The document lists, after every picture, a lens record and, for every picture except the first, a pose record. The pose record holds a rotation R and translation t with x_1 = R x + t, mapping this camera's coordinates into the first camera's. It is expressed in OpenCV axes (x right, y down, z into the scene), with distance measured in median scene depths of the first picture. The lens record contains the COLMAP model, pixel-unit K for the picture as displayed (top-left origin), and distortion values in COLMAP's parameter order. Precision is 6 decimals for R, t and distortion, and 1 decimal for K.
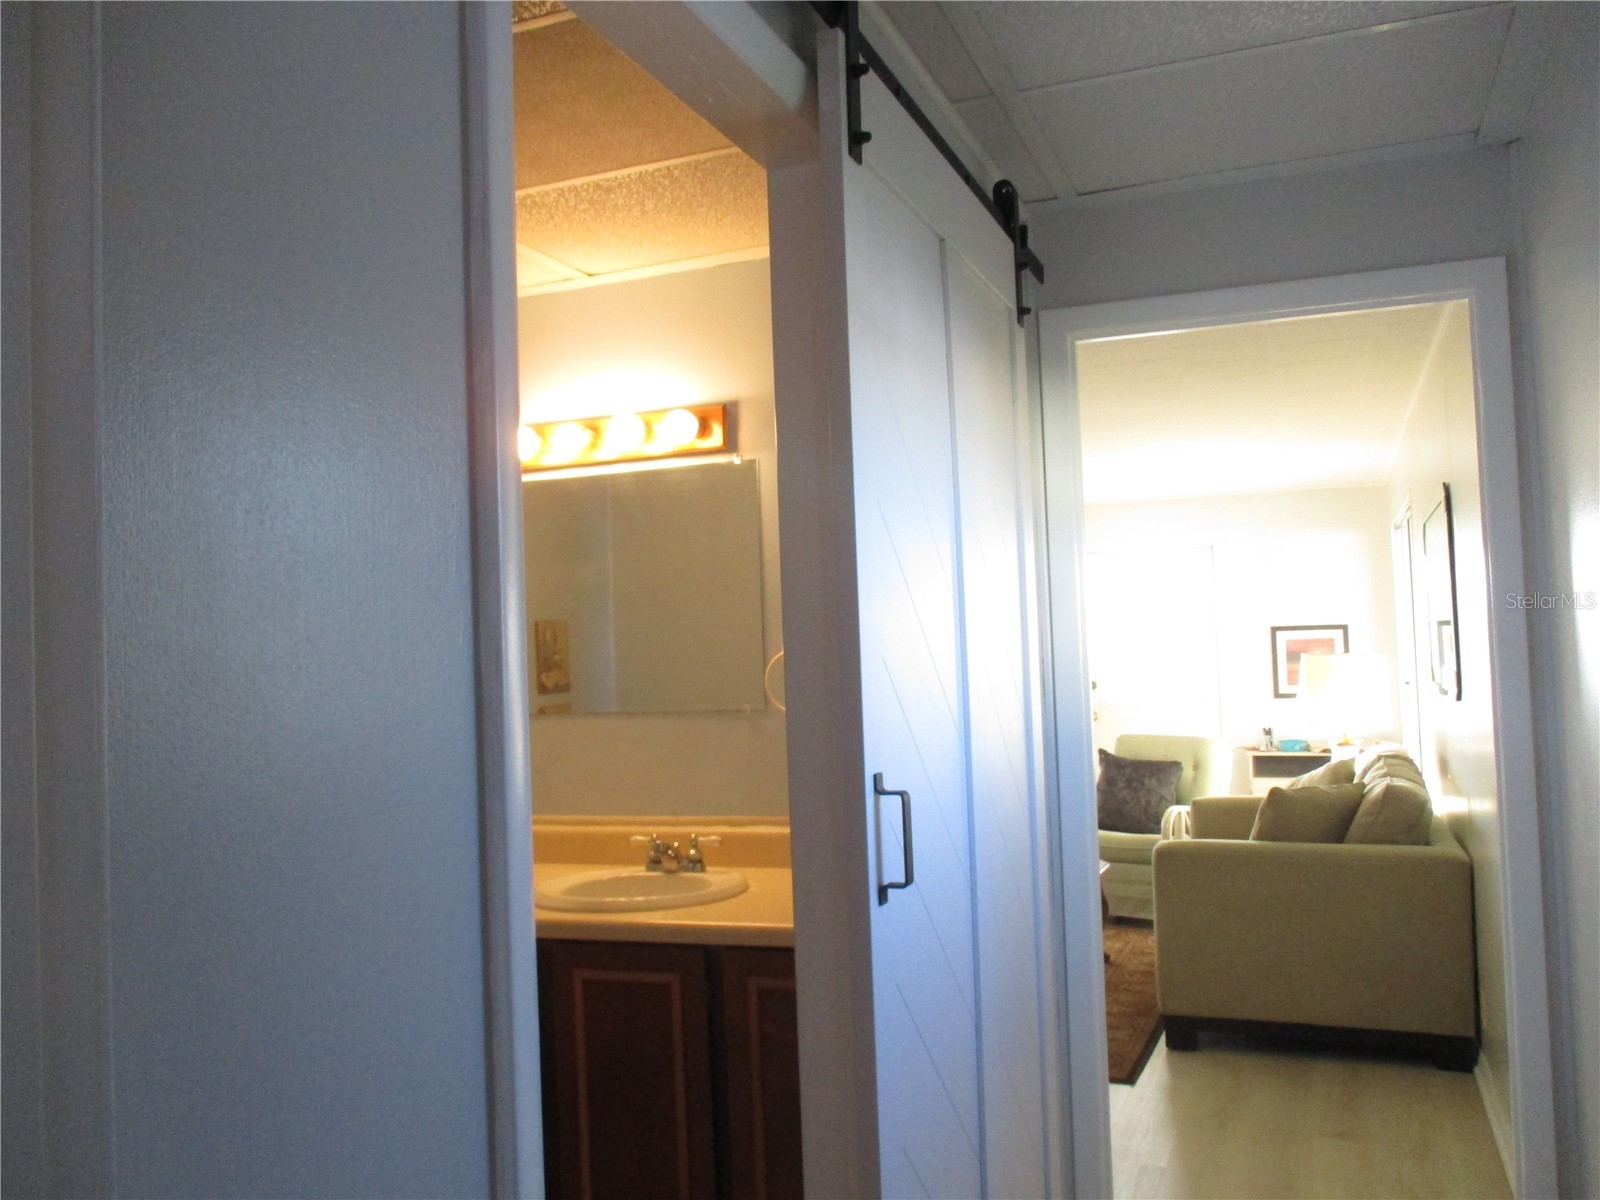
lens RADIAL K [[1363.9, 0, 800.3], [0, 1363.9, 581.7], [0, 0, 1]] dist [-0.016089, 0.001446]
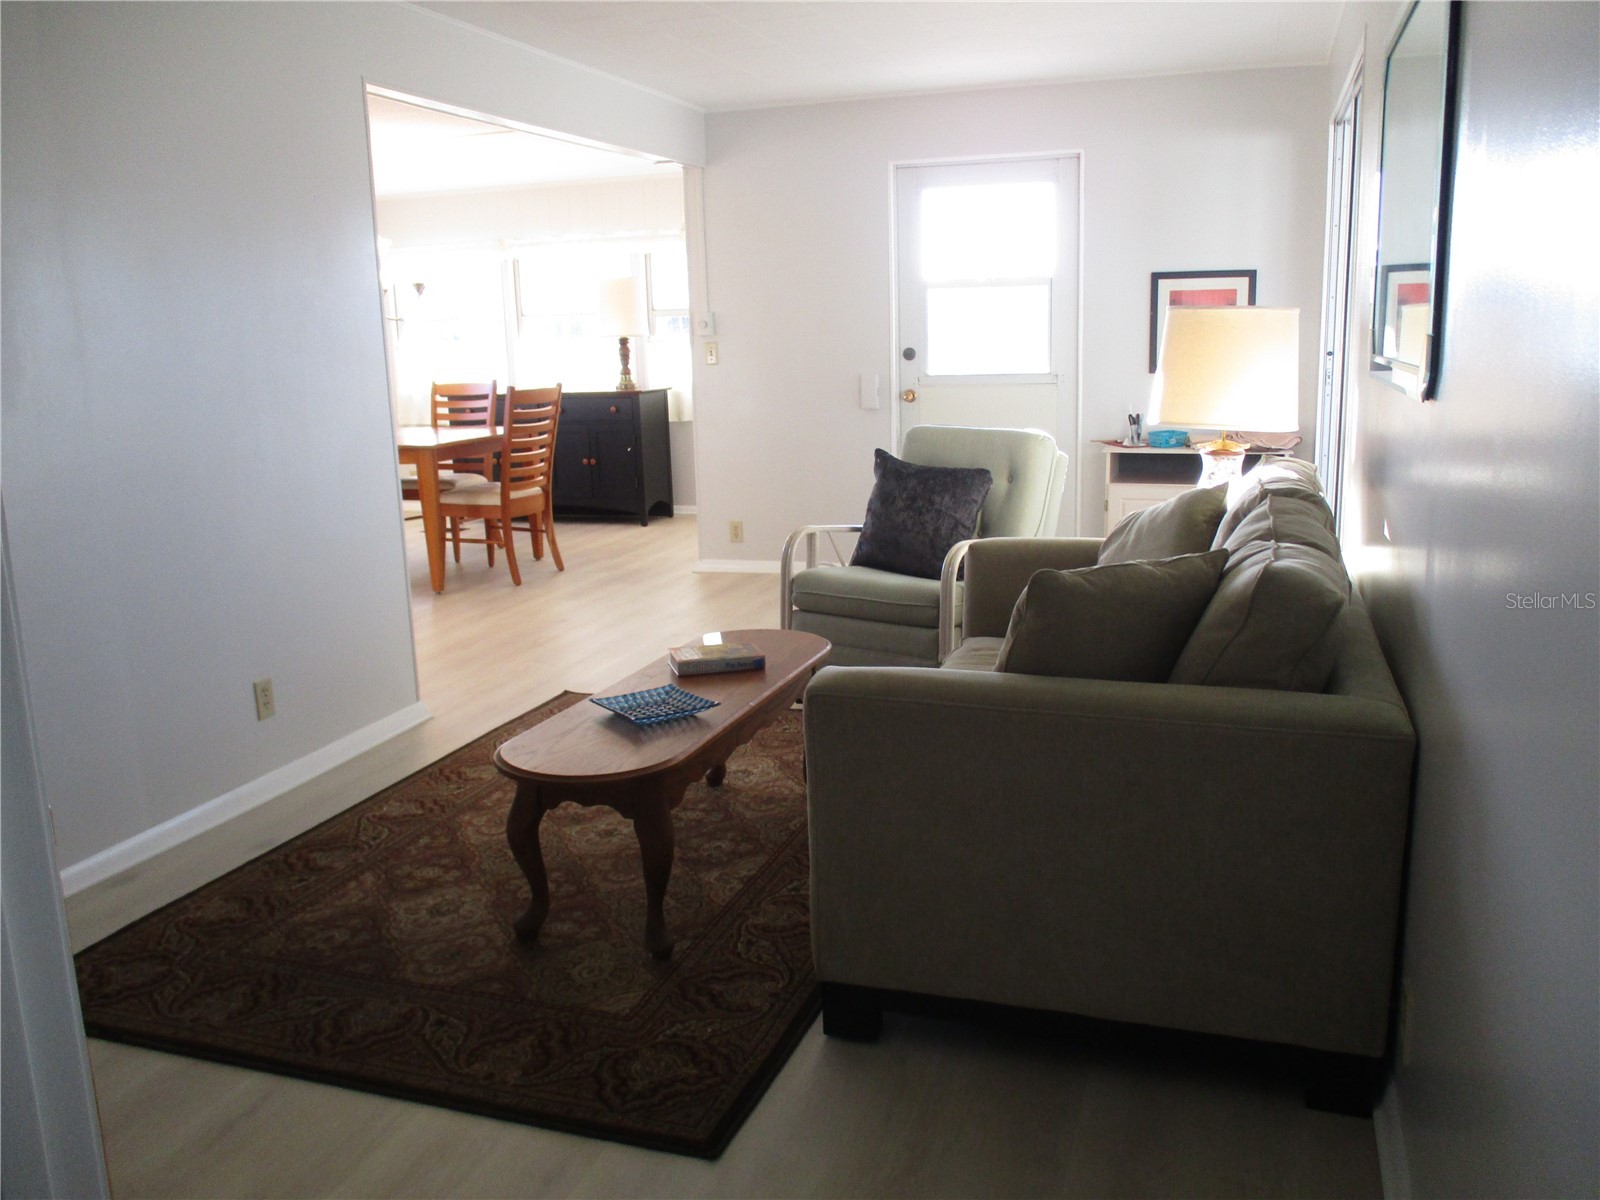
lens RADIAL K [[1327.9, 0, 800.0], [0, 1327.9, 600.0], [0, 0, 1]] dist [-0.018559, -0.007909]
pose [[0.999073, -0.007136, 0.042441, 0.156142], [-0.004094, 0.965923, 0.258798, 0.023869], [-0.042842, -0.258732, 0.964999, 0.347815]]
